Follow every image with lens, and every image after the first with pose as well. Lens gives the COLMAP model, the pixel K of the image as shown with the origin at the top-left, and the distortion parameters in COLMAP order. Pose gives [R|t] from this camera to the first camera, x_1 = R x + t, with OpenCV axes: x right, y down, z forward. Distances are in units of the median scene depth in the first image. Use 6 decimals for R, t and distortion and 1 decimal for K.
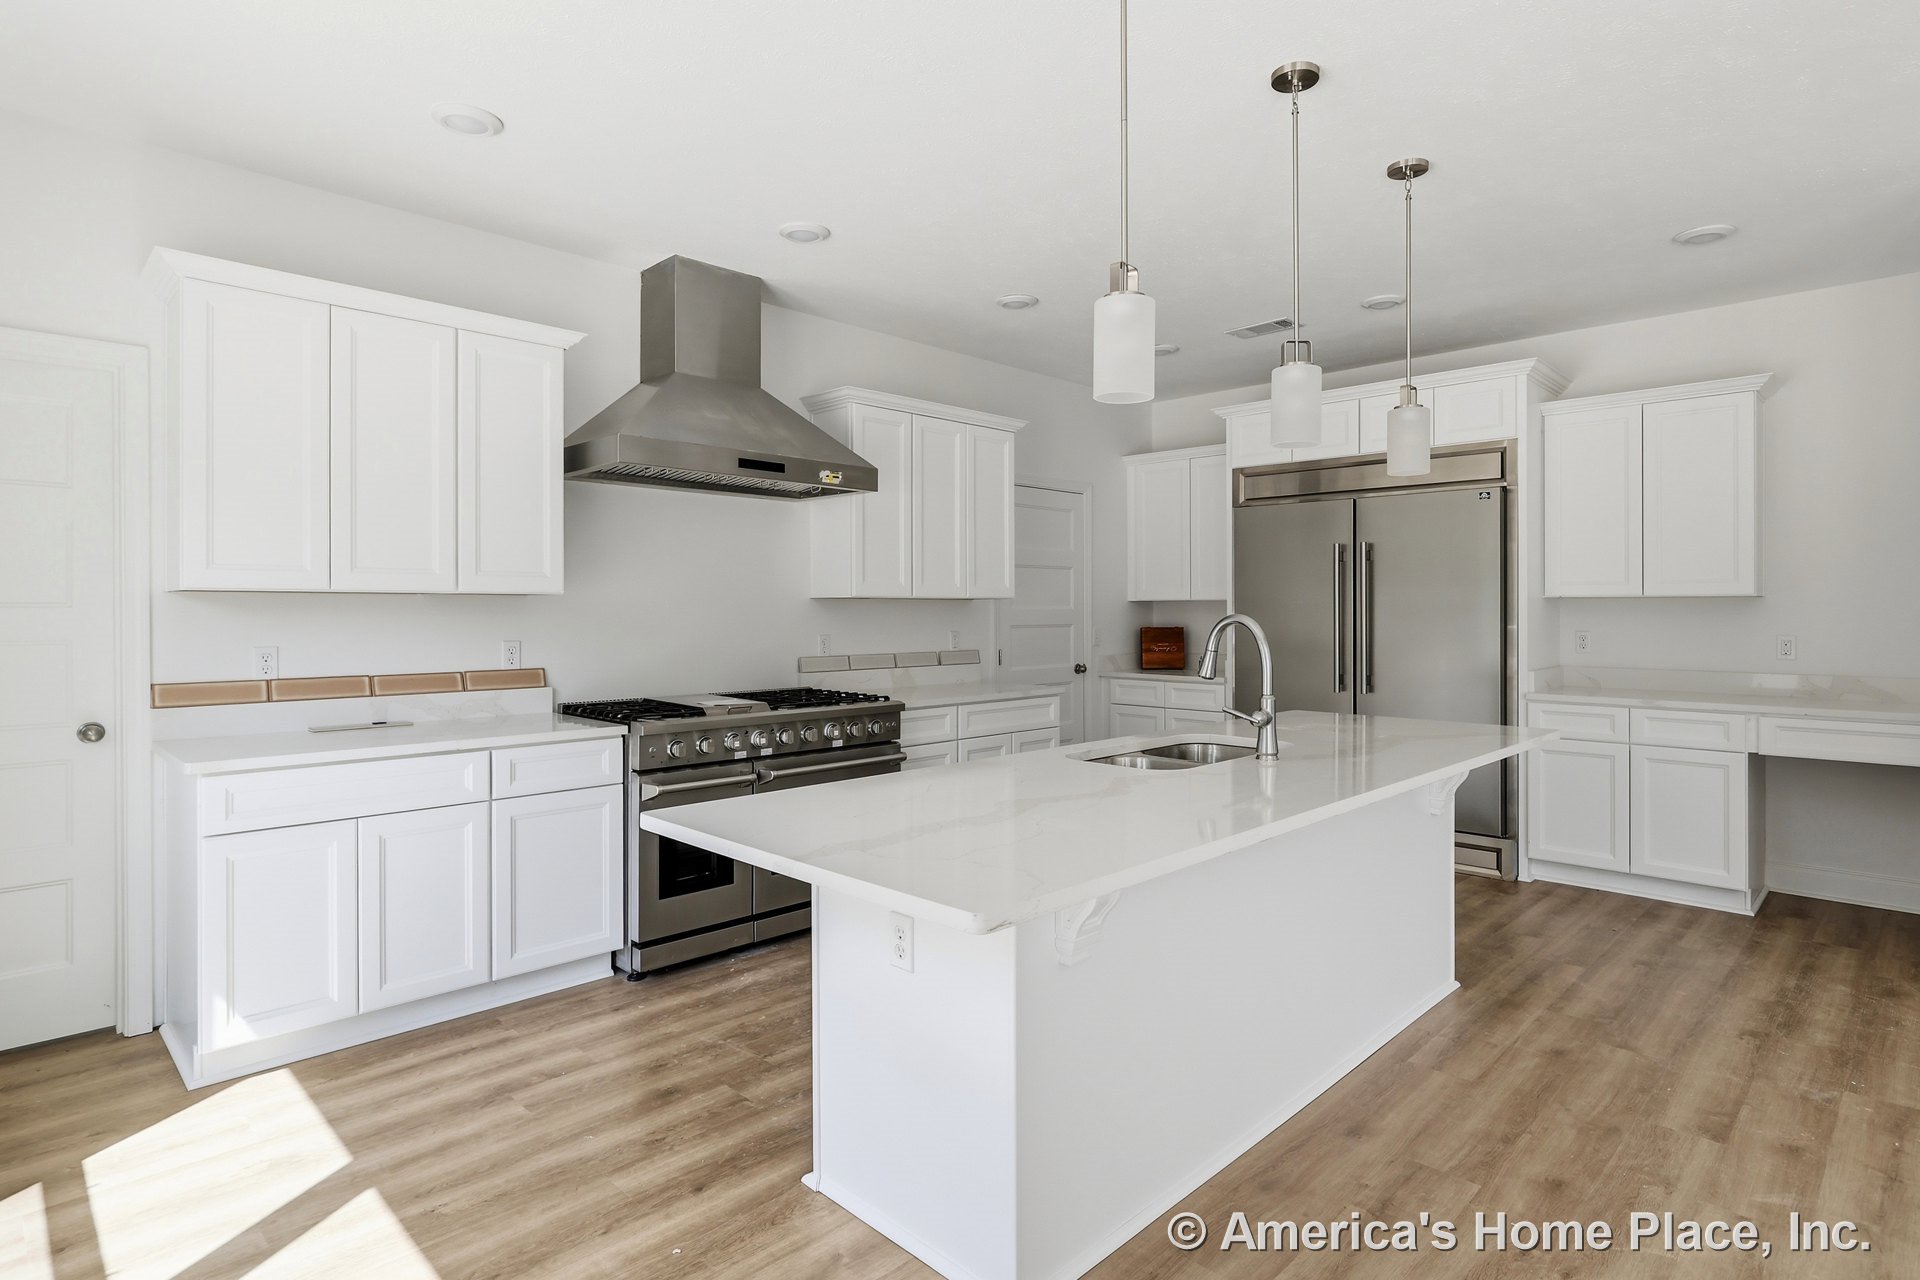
lens RADIAL K [[1022.6, 0, 958.0], [0, 1022.6, 612.8], [0, 0, 1]] dist [-0.002723, -0.000261]
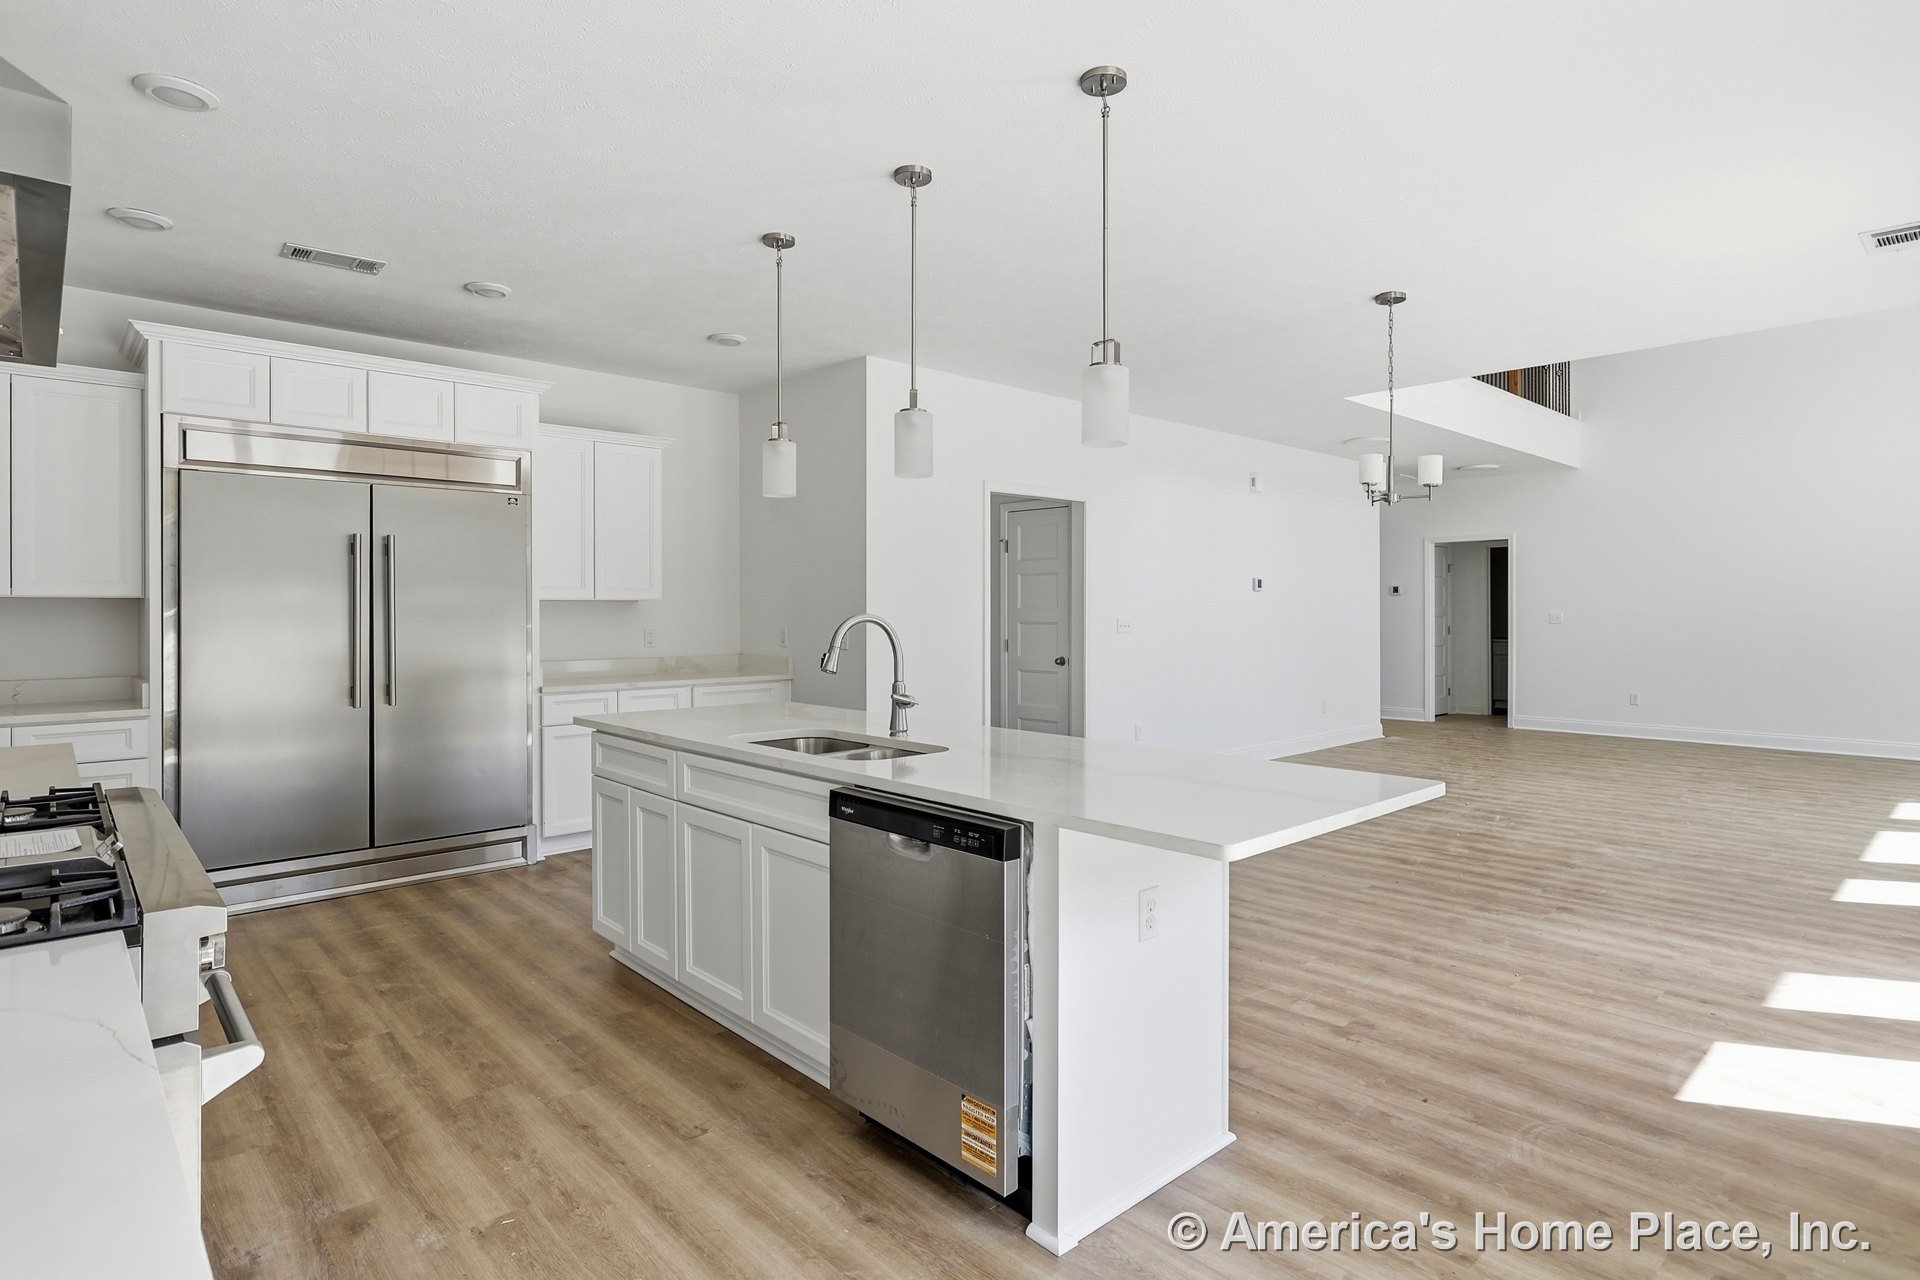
lens RADIAL K [[992.2, 0, 959.1], [0, 992.2, 617.1], [0, 0, 1]] dist [-0.003064, 0.000010]
pose [[0.047434, -0.006523, 0.998853, -0.477098], [0.004334, 0.999971, 0.006324, -0.001203], [-0.998865, 0.004029, 0.047461, 0.503071]]
